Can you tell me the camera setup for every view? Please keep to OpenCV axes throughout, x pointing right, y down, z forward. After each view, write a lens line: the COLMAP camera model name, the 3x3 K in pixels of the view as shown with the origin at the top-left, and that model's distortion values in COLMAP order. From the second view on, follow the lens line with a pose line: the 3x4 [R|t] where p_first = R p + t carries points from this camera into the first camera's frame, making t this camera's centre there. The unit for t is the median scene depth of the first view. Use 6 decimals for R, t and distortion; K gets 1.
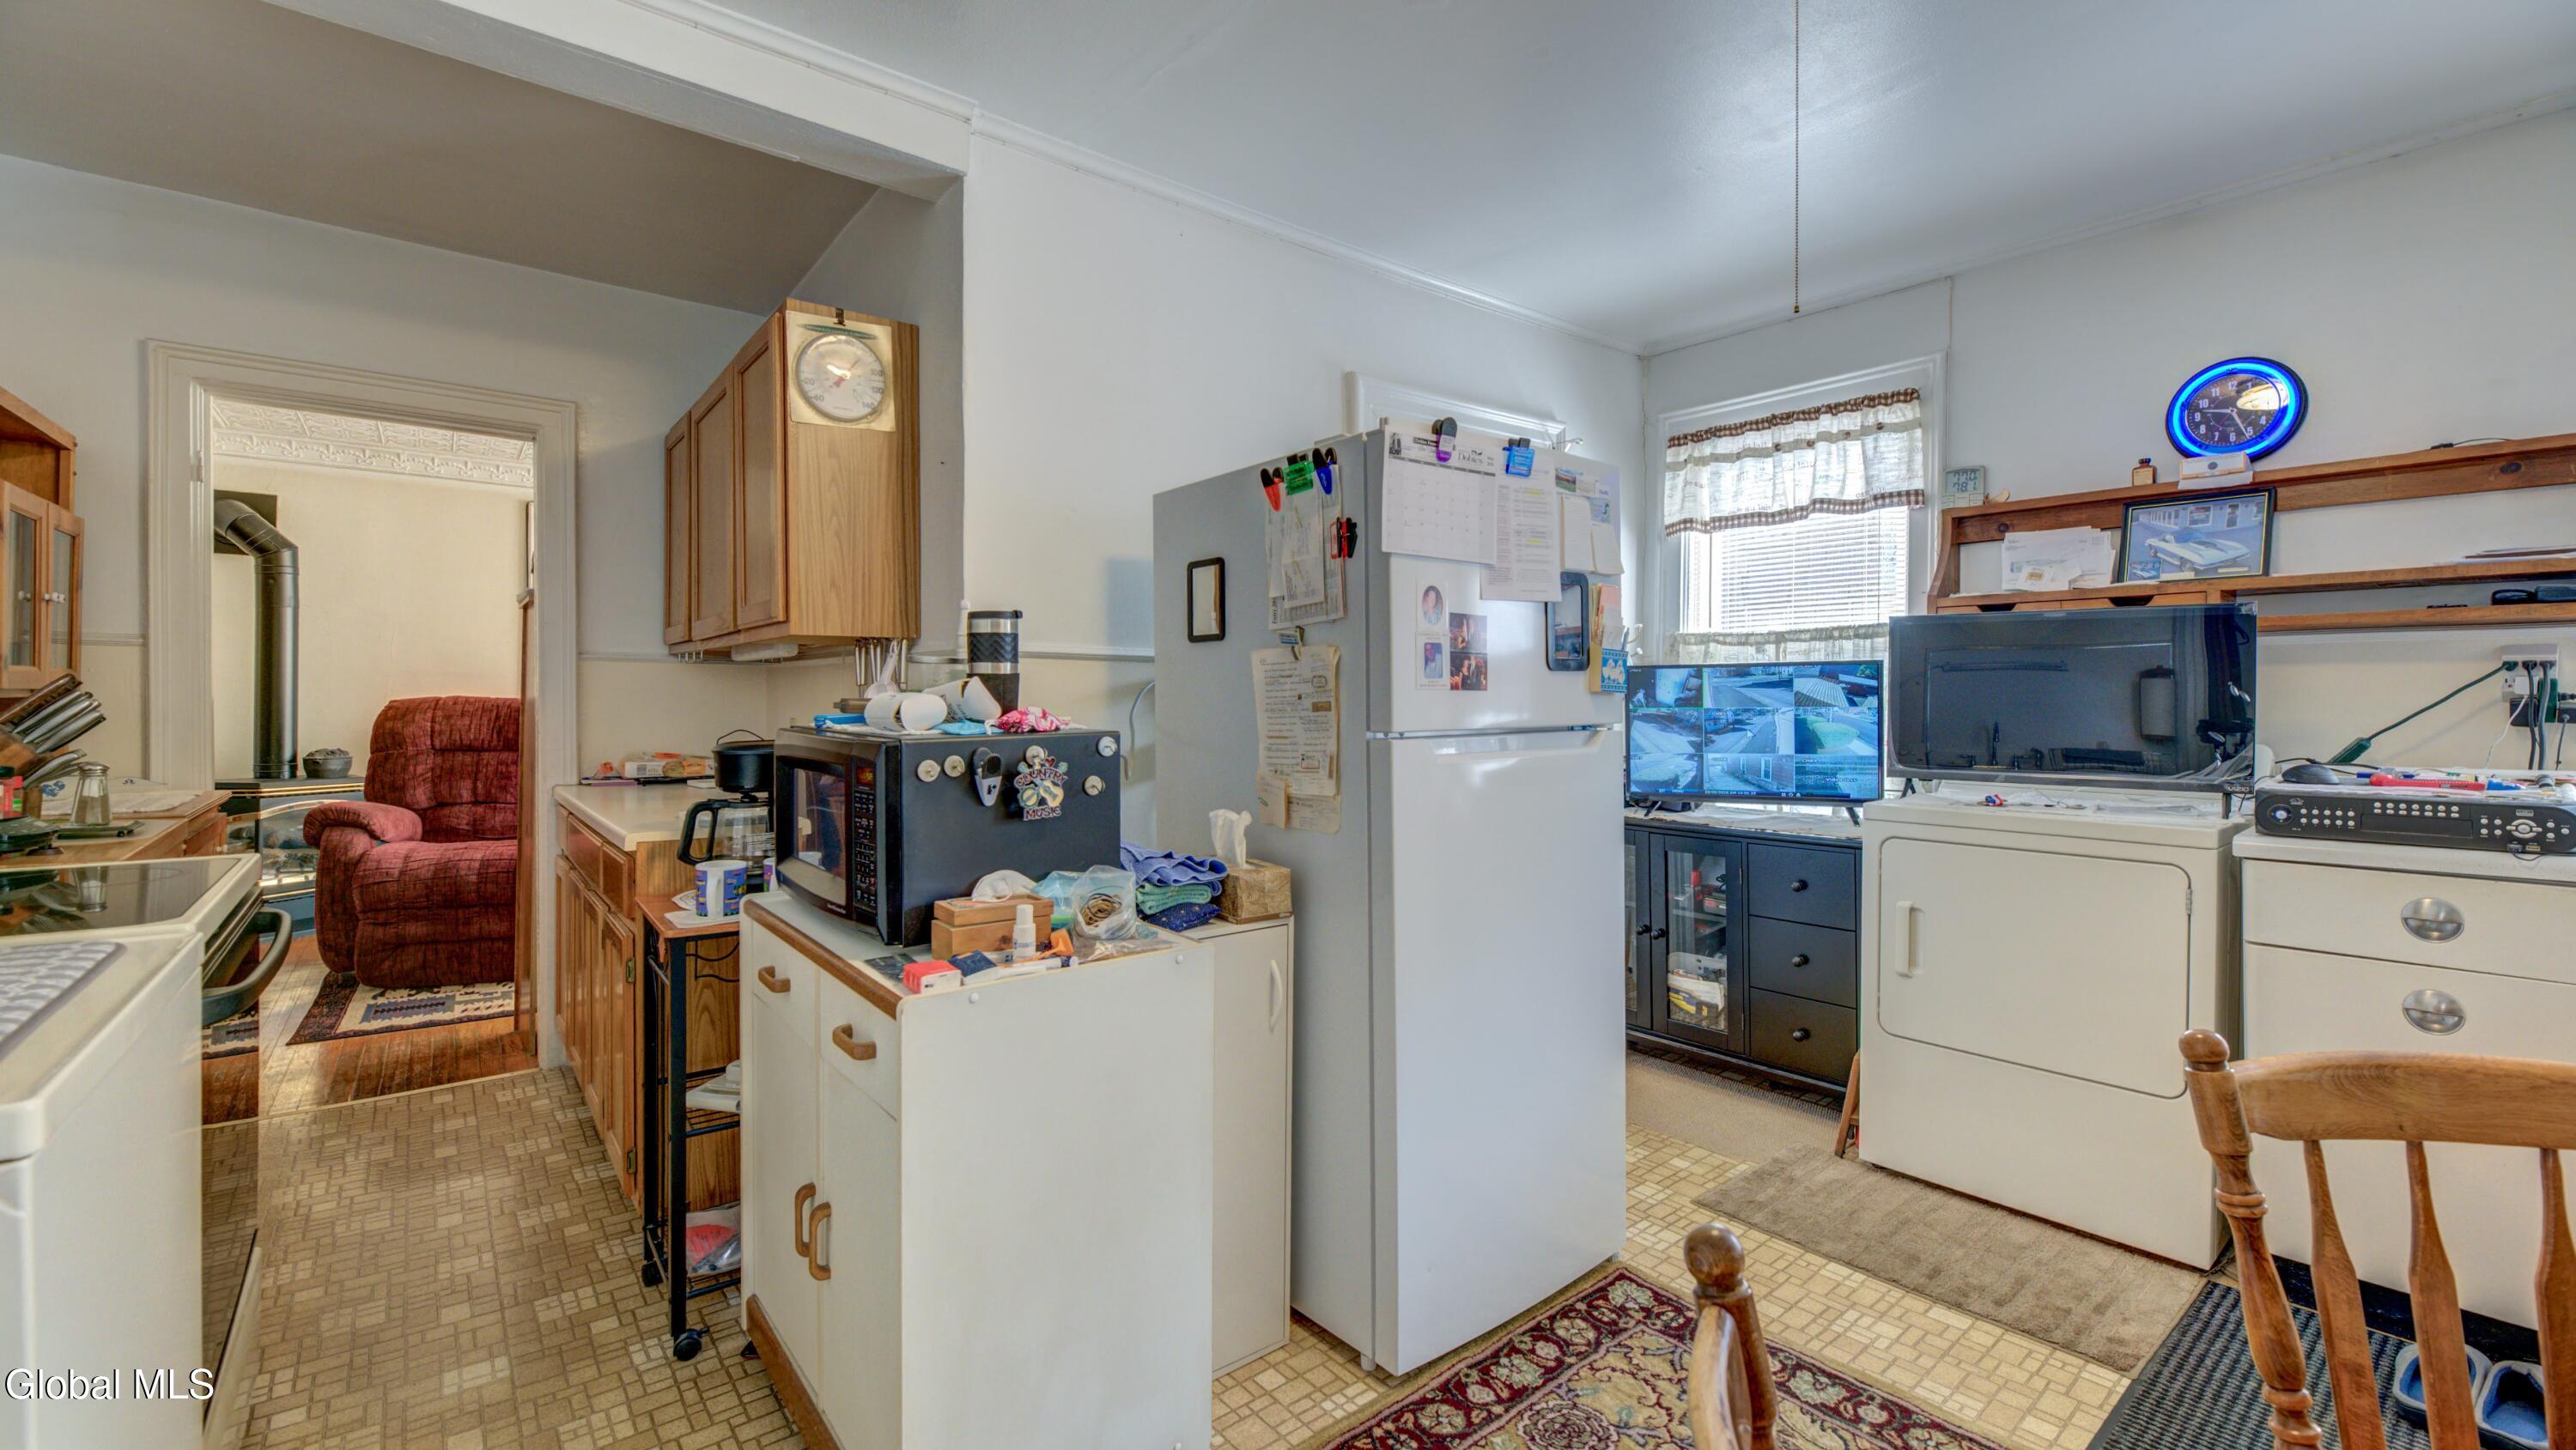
lens RADIAL K [[1050.1, 0, 1278.5], [0, 1050.1, 706.6], [0, 0, 1]] dist [-0.003325, -0.000367]
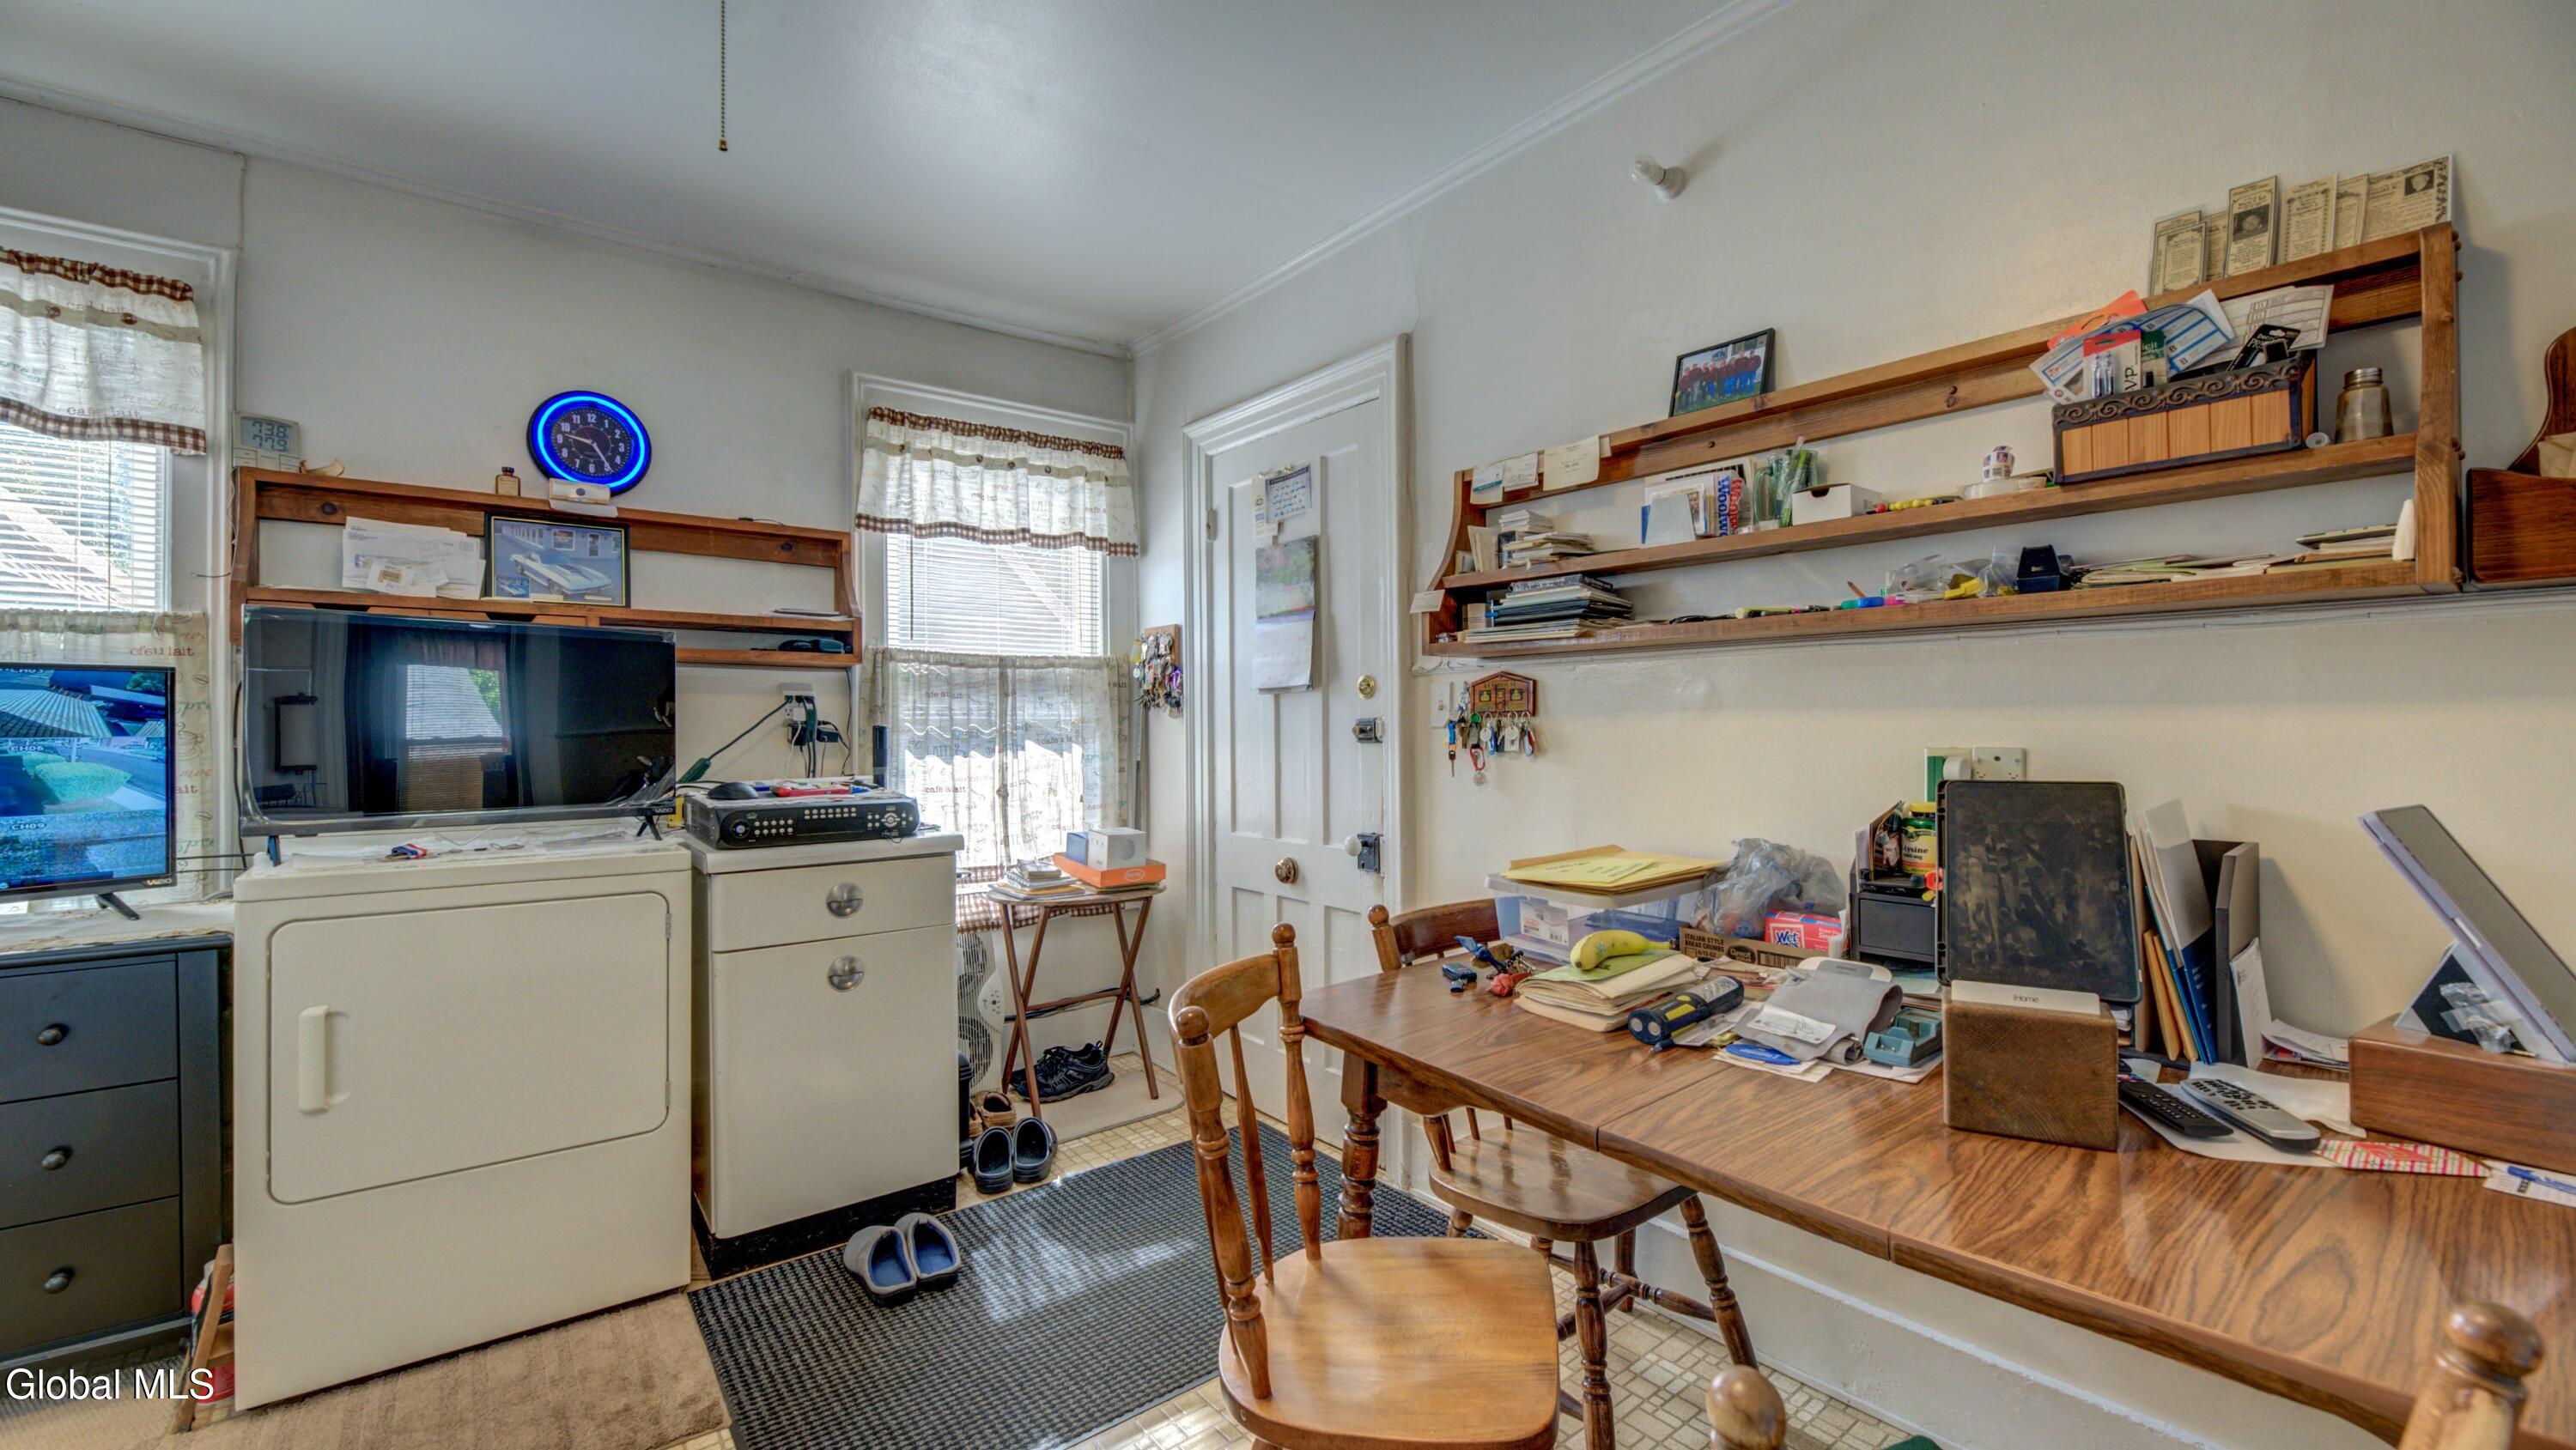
lens RADIAL K [[1050.1, 0, 1278.7], [0, 1050.1, 726.6], [0, 0, 1]] dist [-0.003325, -0.000367]
pose [[0.027702, 0.001342, 0.999615, -0.089024], [0.010300, 0.999946, -0.001628, 0.002832], [-0.999563, 0.010342, 0.027686, 0.299608]]
